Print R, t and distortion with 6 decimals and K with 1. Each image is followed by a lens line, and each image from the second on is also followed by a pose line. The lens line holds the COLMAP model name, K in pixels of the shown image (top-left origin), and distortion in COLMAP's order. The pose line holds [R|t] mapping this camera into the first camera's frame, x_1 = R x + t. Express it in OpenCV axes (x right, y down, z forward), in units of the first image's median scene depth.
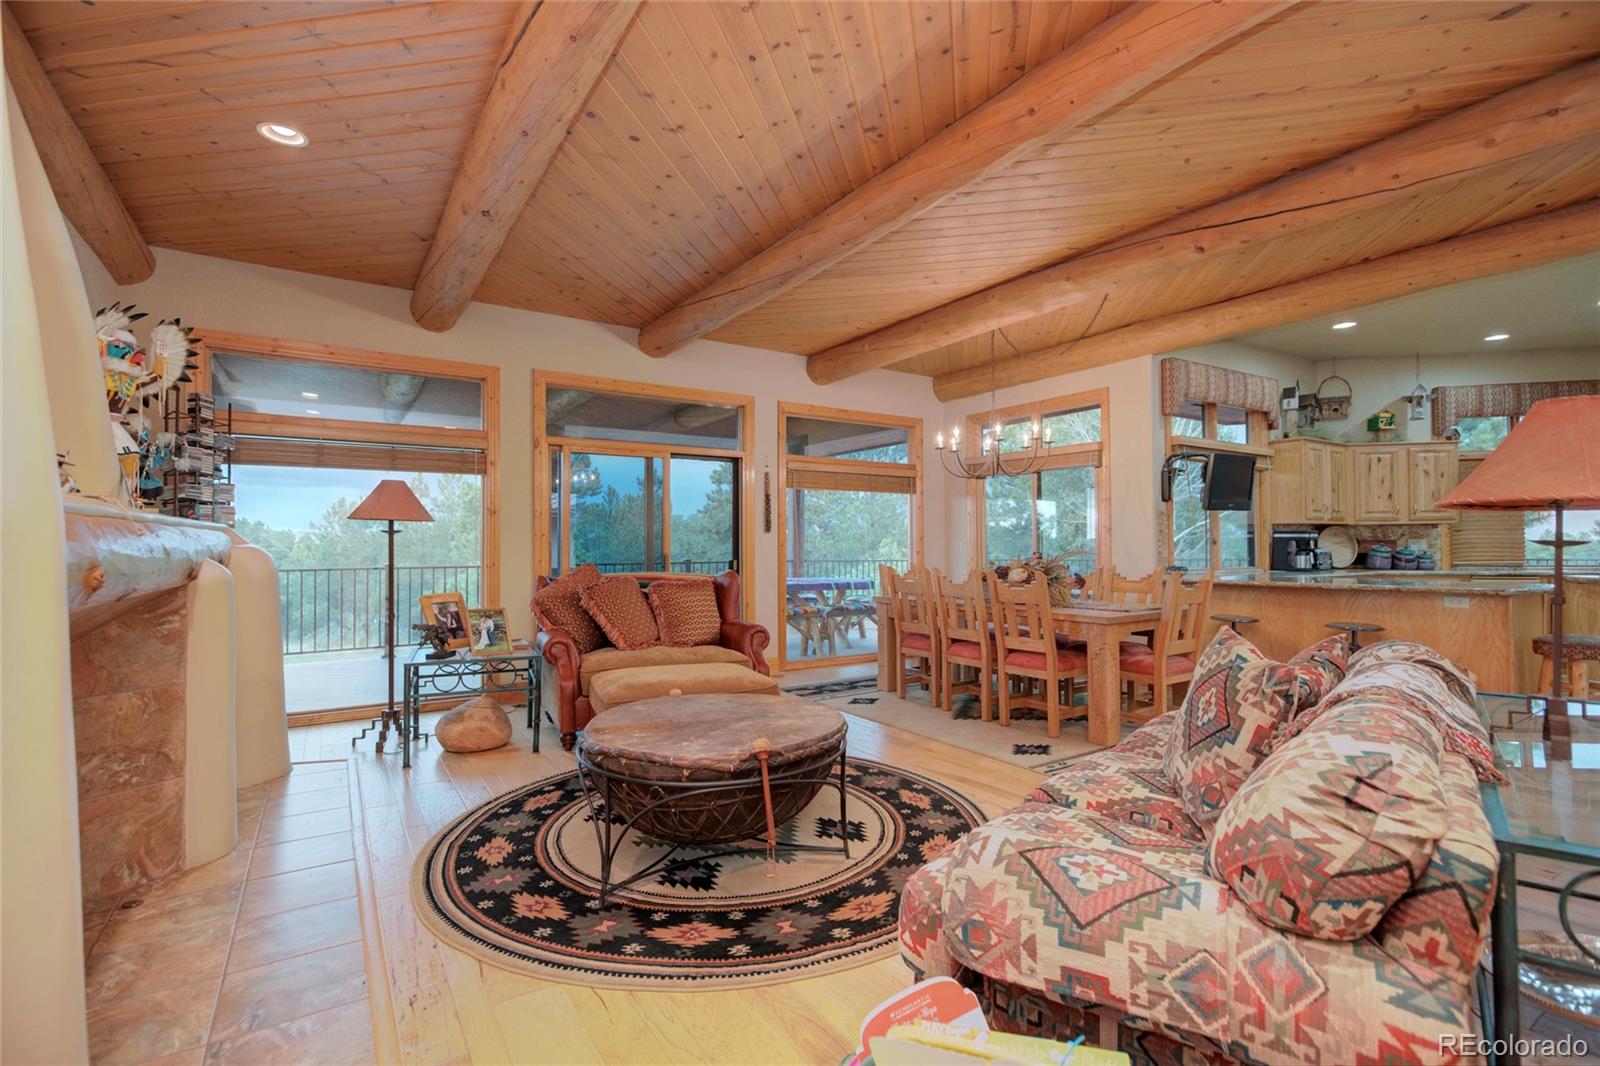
lens RADIAL K [[739.8, 0, 800.0], [0, 739.8, 533.0], [0, 0, 1]] dist [0.010834, -0.000249]
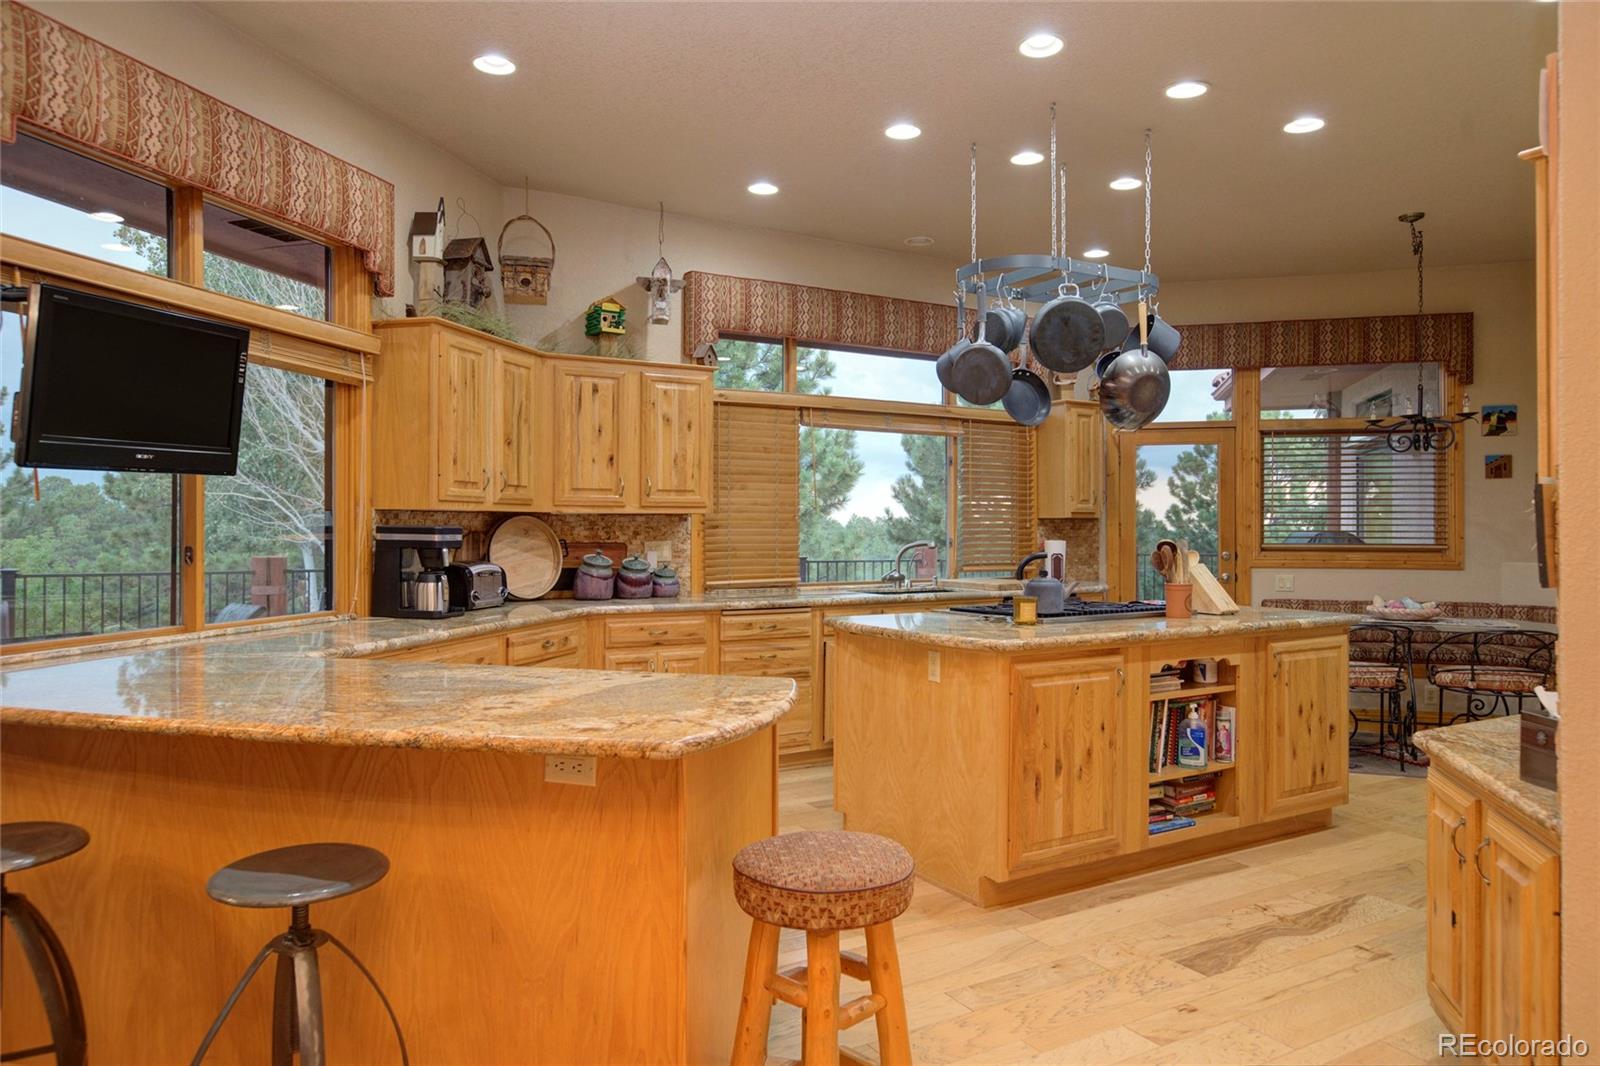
lens RADIAL K [[1068.1, 0, 800.0], [0, 1068.1, 533.0], [0, 0, 1]] dist [-0.000022, 0.000068]
pose [[0.742605, 0.002037, 0.669726, 0.385157], [-0.013094, 0.999848, 0.011477, -0.008590], [-0.669601, -0.017292, 0.742519, 0.350402]]
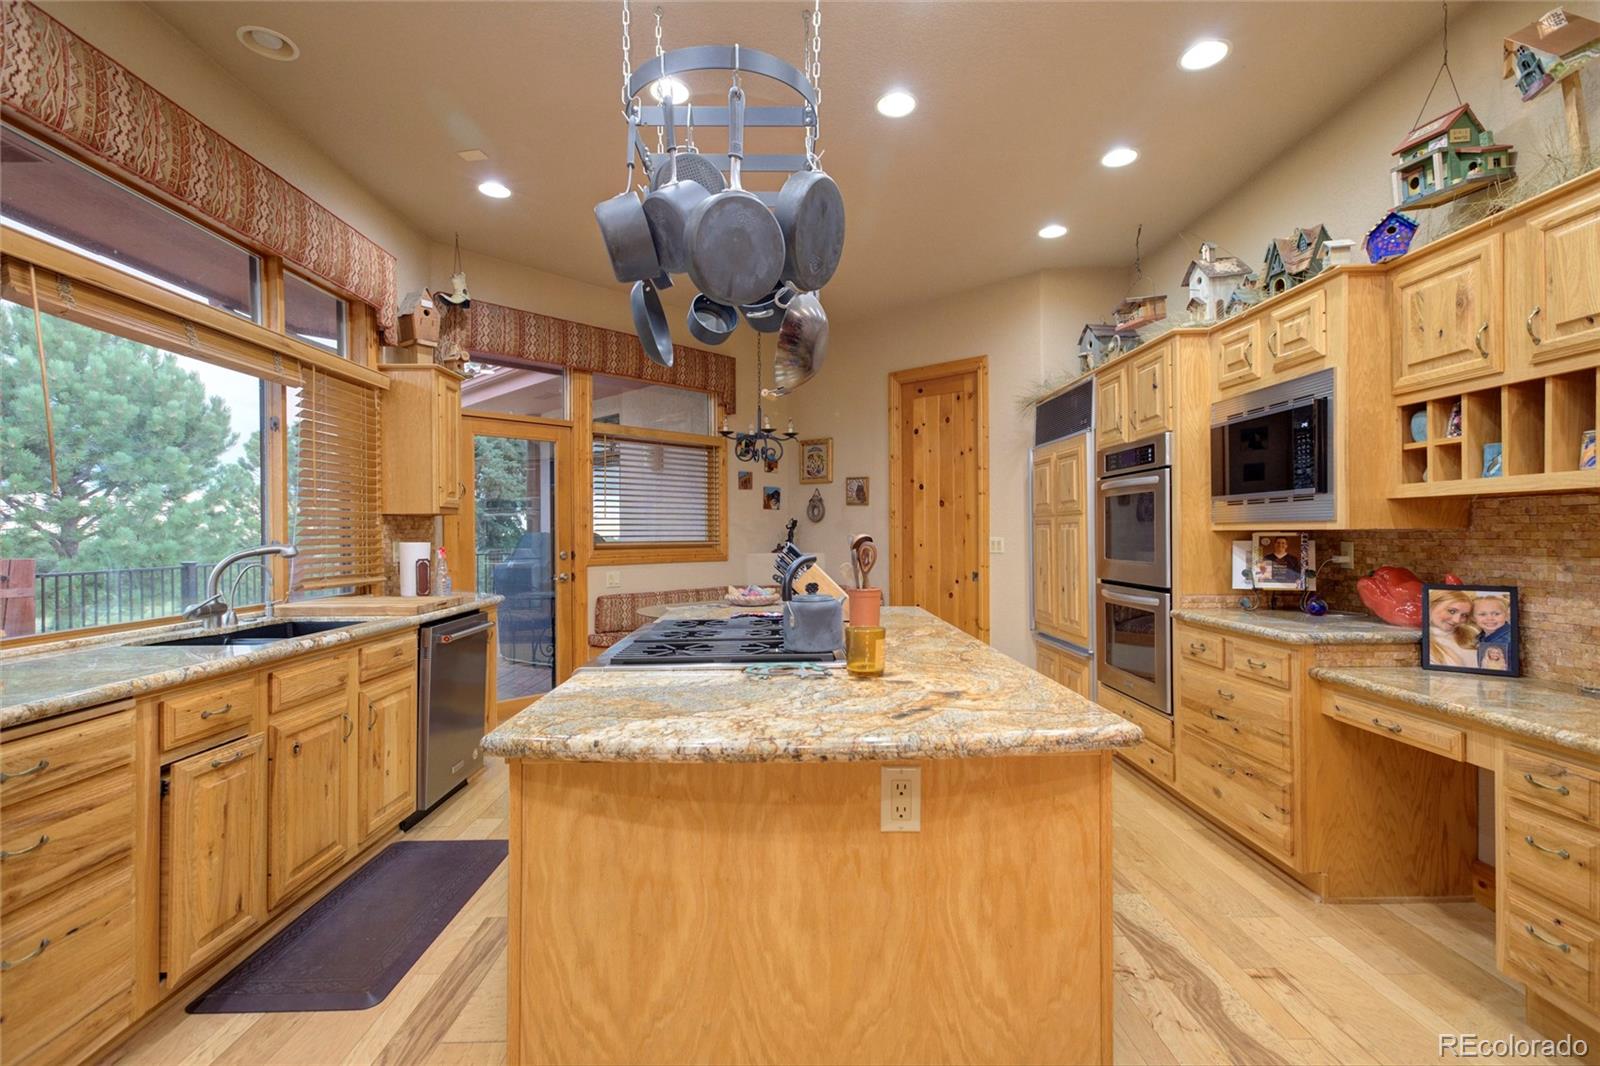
lens RADIAL K [[739.8, 0, 800.0], [0, 739.8, 533.0], [0, 0, 1]] dist [0.010834, -0.000249]
pose [[-0.231378, 0.005471, 0.972849, 0.630949], [-0.007451, 0.999945, -0.007395, 0.001624], [-0.972835, -0.008960, -0.231325, 0.774286]]
